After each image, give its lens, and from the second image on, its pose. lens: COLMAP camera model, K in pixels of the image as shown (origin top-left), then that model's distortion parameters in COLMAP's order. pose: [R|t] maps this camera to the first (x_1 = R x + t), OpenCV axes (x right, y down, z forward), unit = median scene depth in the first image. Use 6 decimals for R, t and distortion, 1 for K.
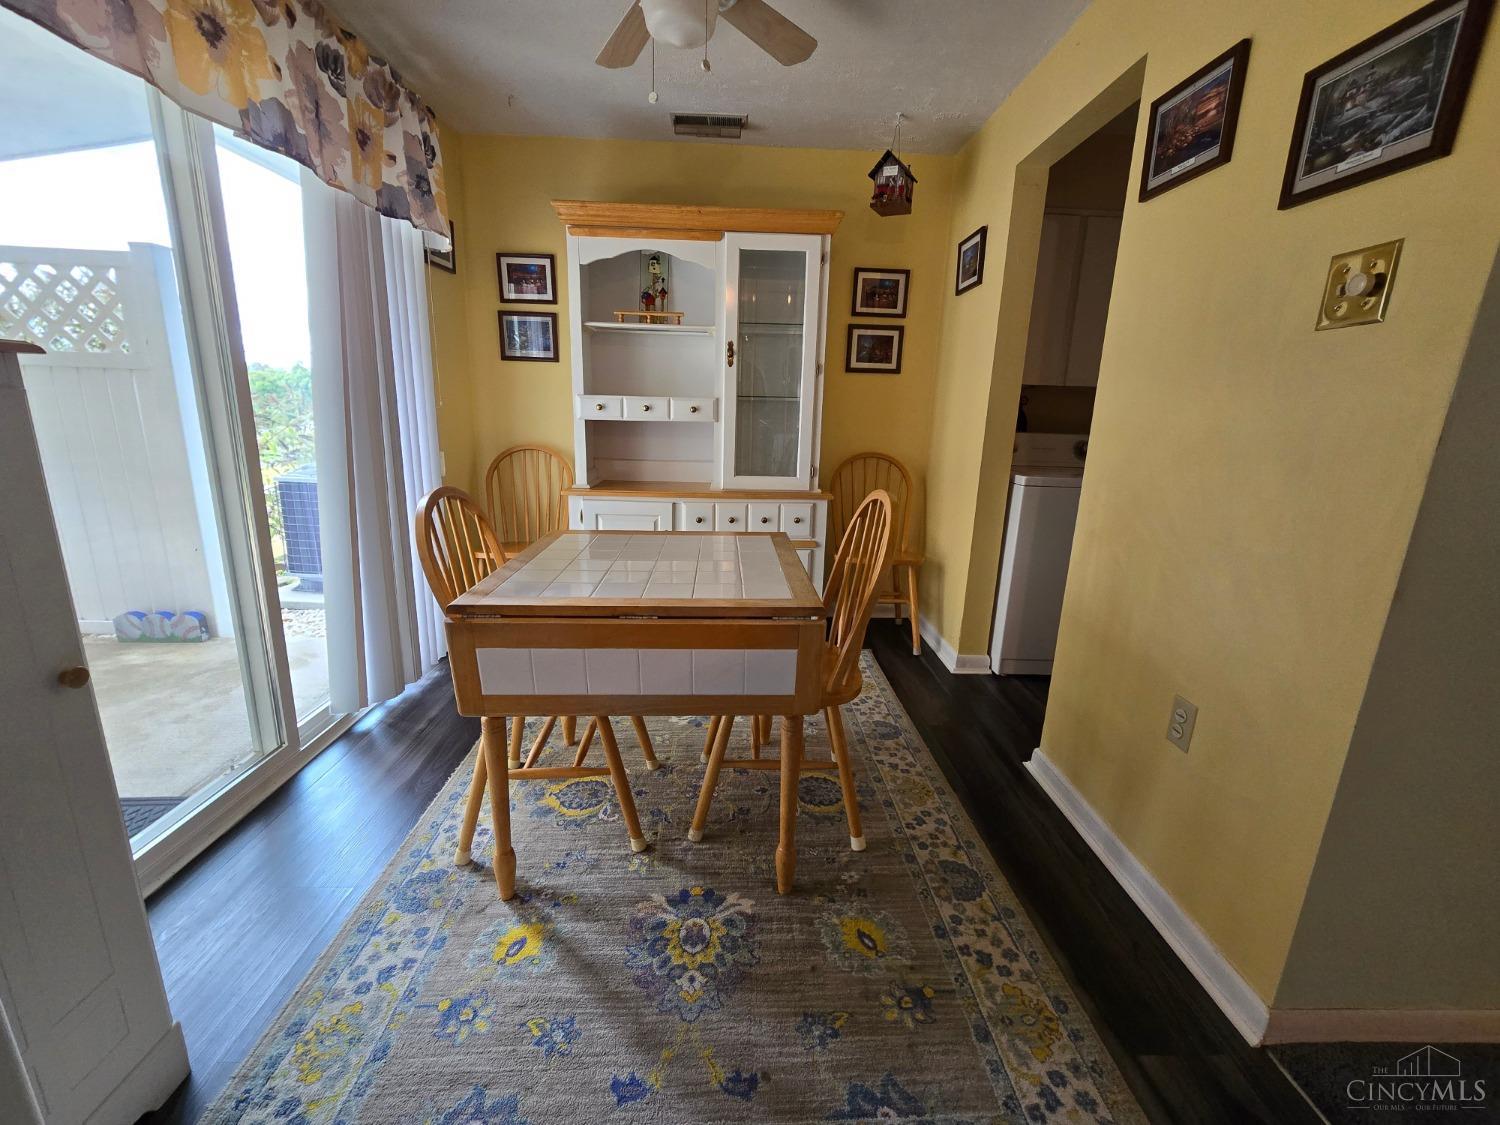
lens RADIAL K [[615.5, 0, 752.2], [0, 615.5, 554.6], [0, 0, 1]] dist [-0.007808, 0.000050]
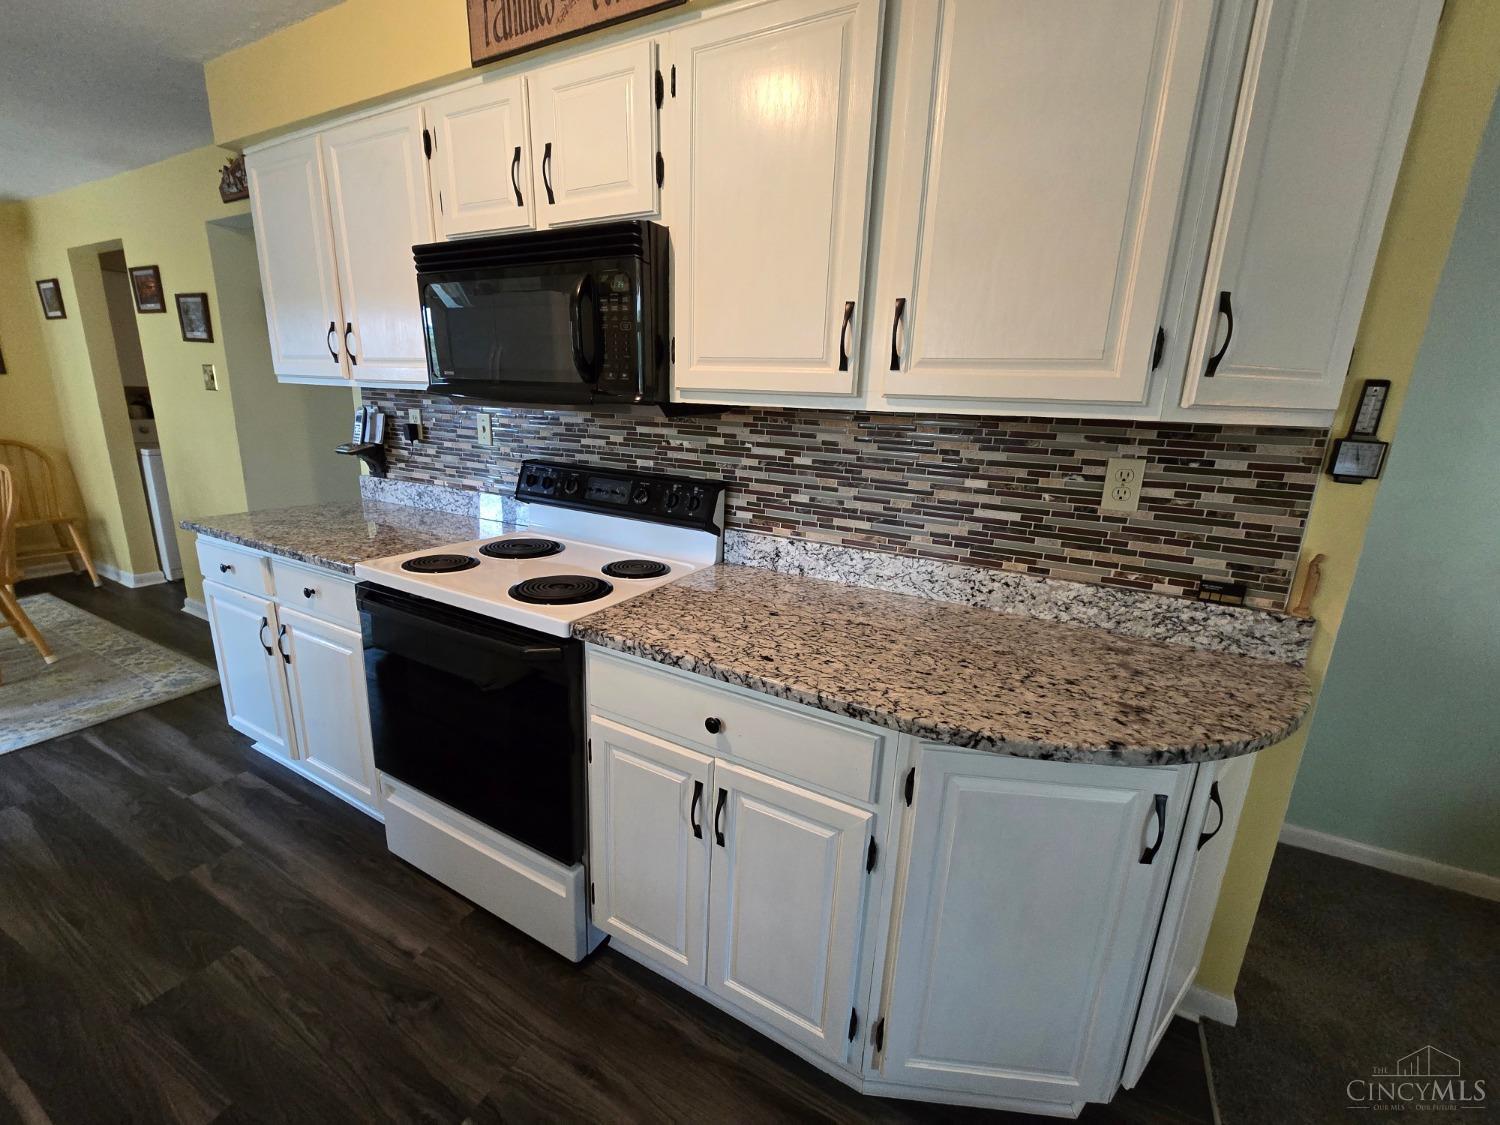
lens RADIAL K [[615.5, 0, 752.7], [0, 615.5, 553.2], [0, 0, 1]] dist [-0.007808, 0.000050]
pose [[0.494743, -0.220235, 0.840670, -0.181576], [0.176065, 0.972696, 0.151207, 0.193846], [-0.851018, 0.073204, 0.520010, -1.272487]]
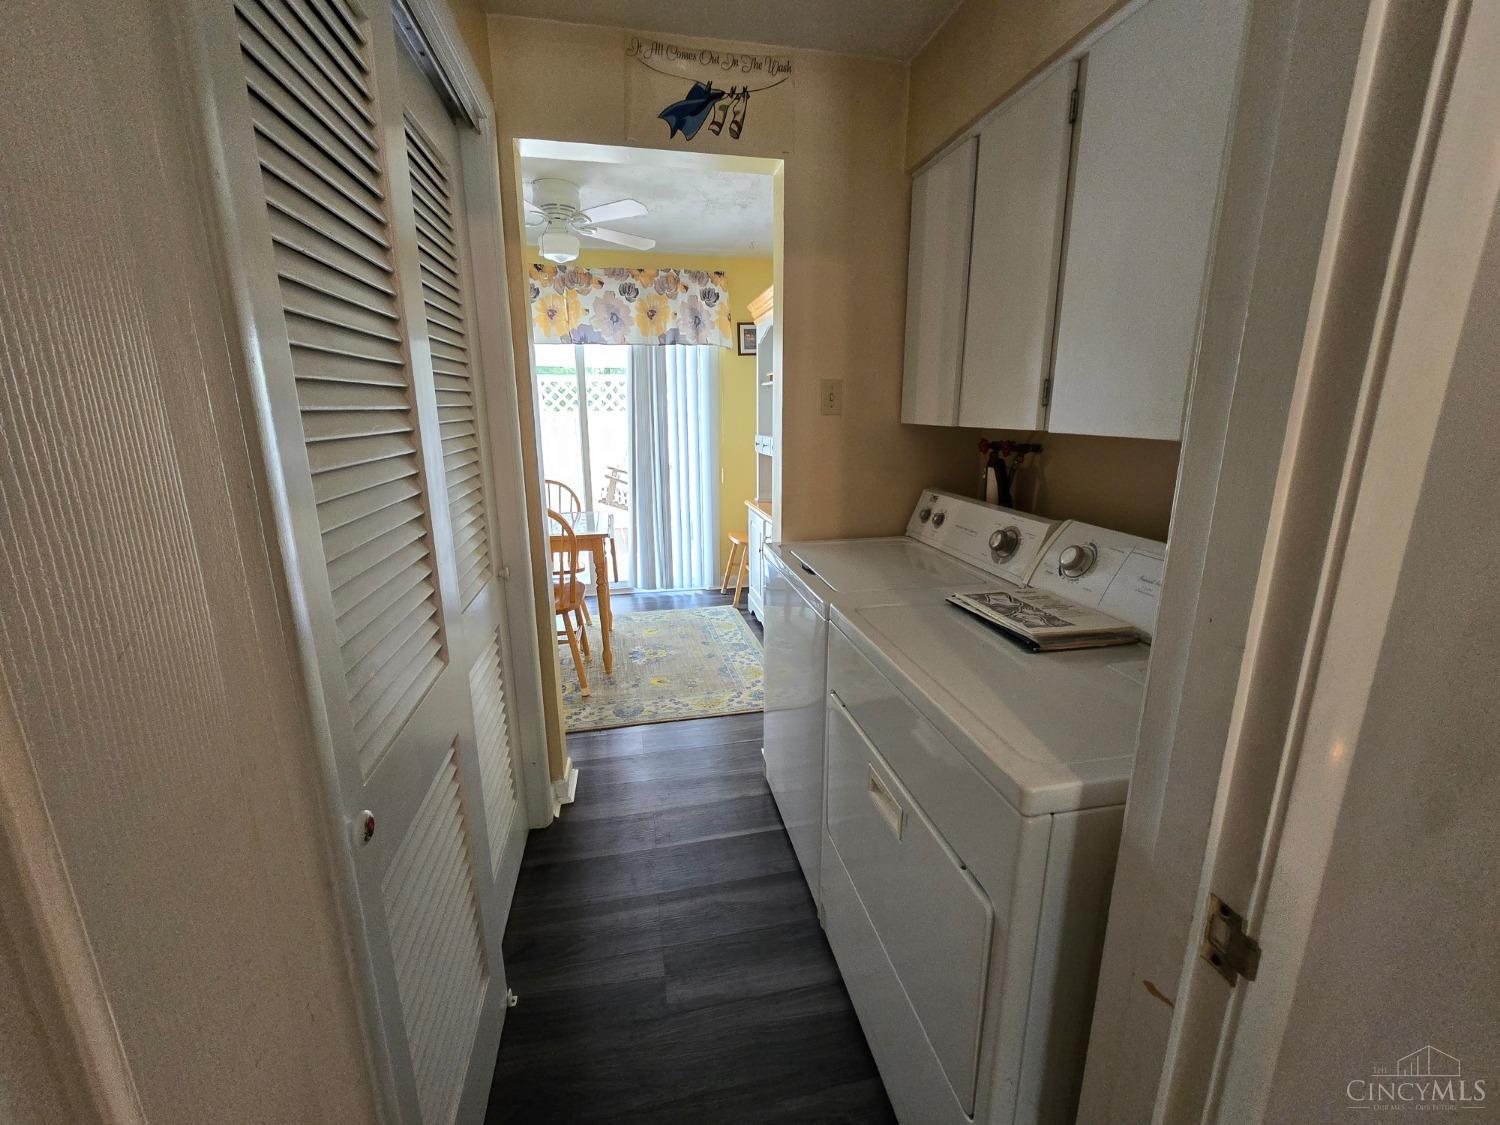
lens RADIAL K [[615.5, 0, 752.6], [0, 615.5, 555.5], [0, 0, 1]] dist [-0.007808, 0.000050]
pose [[0.157211, 0.197733, -0.967567, 1.409515], [-0.223202, 0.961513, 0.160230, -0.270538], [0.962011, 0.190773, 0.195295, 0.959535]]
